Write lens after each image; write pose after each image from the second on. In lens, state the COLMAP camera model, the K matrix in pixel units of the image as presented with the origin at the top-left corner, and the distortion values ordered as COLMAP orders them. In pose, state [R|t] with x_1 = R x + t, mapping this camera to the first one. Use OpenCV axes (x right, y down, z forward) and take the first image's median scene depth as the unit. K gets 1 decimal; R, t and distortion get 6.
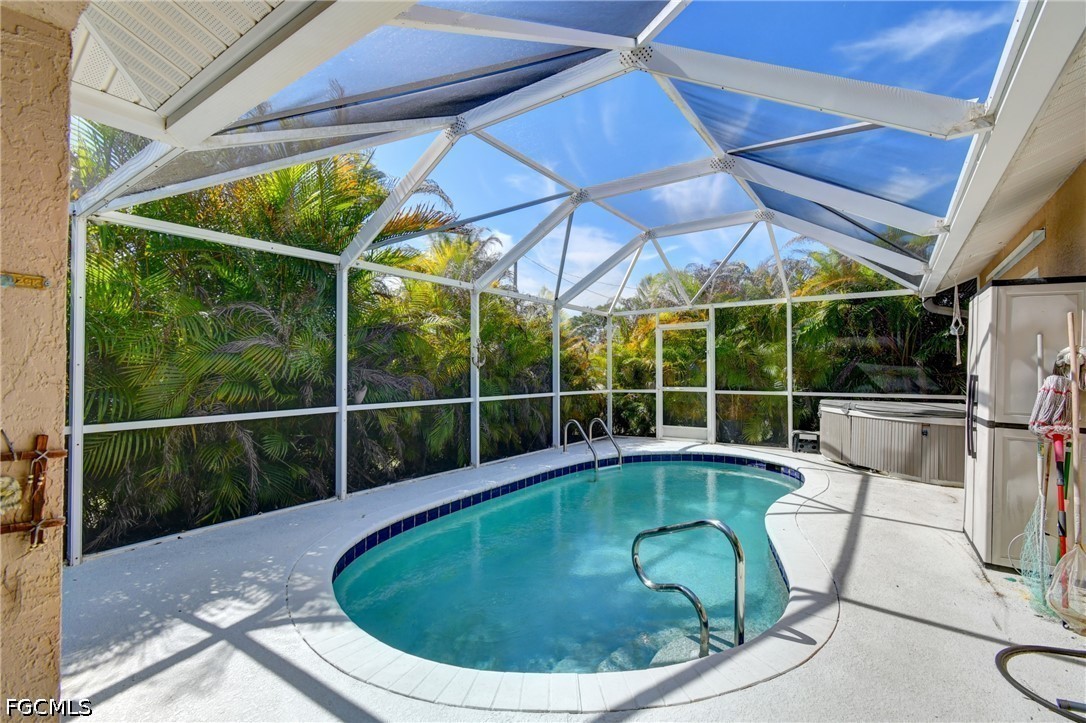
lens RADIAL K [[482.0, 0, 540.1], [0, 482.0, 360.0], [0, 0, 1]] dist [0.000409, 0.000012]
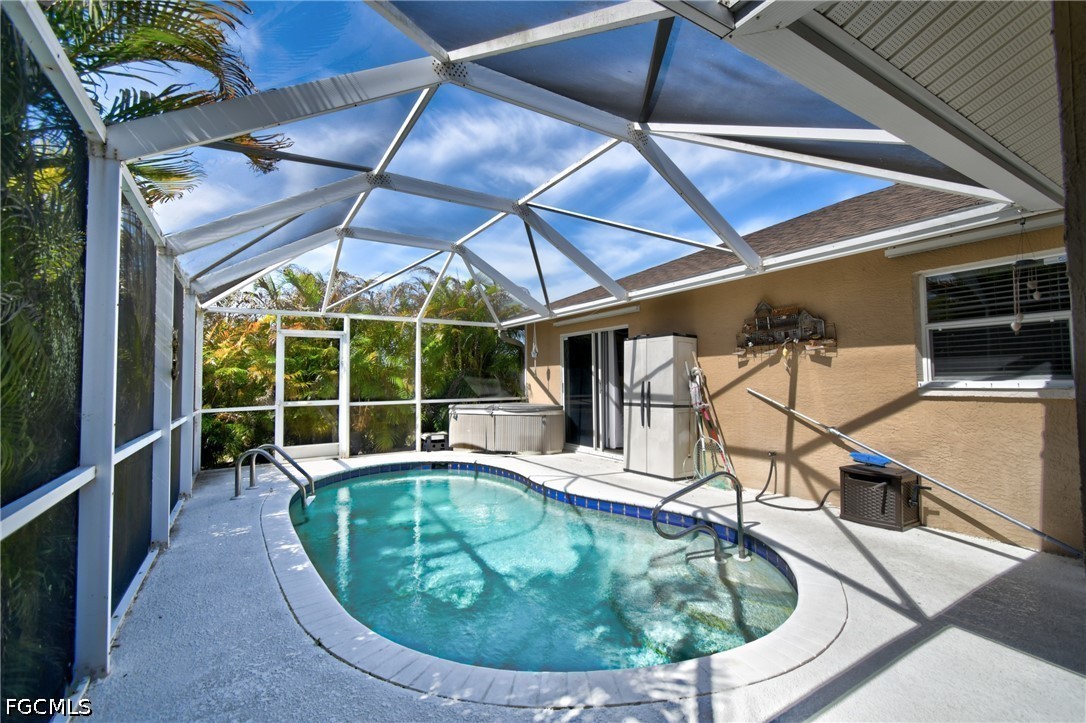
lens RADIAL K [[482.0, 0, 540.1], [0, 482.0, 360.0], [0, 0, 1]] dist [0.000409, 0.000012]
pose [[0.400685, 0.034684, 0.915559, -0.407976], [-0.010290, 0.999391, -0.033356, 0.005947], [-0.916158, 0.003944, 0.400798, 0.275596]]
